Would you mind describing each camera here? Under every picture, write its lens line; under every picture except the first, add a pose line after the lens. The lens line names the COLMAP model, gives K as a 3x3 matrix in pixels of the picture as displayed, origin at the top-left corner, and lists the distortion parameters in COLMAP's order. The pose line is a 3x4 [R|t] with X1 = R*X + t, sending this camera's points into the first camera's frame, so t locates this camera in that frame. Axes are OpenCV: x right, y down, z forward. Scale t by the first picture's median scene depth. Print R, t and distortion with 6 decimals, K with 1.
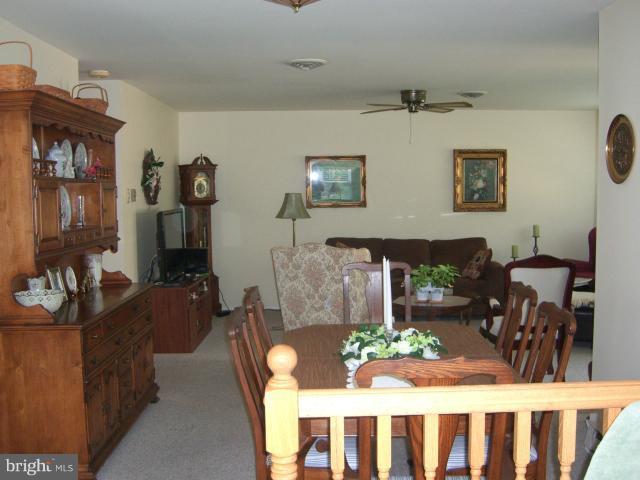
lens RADIAL K [[718.2, 0, 320.0], [0, 718.2, 240.0], [0, 0, 1]] dist [-0.125464, 0.018979]
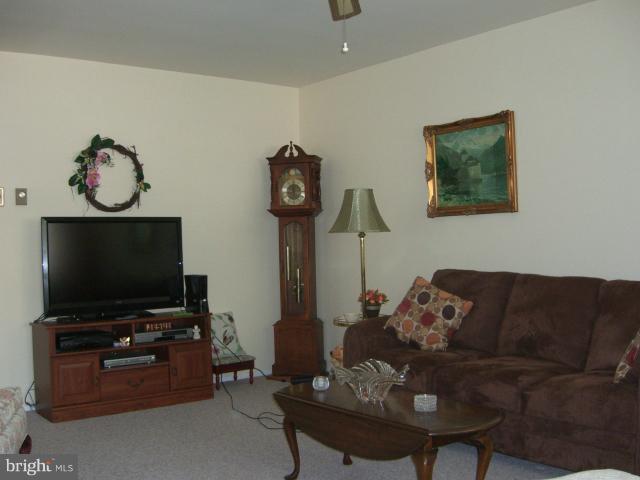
lens RADIAL K [[718.2, 0, 320.0], [0, 718.2, 240.0], [0, 0, 1]] dist [-0.125464, 0.018979]
pose [[0.600625, -0.007620, -0.799494, 0.443578], [-0.049761, 0.997660, -0.046892, 0.005054], [0.797981, 0.067948, 0.598840, 0.688372]]
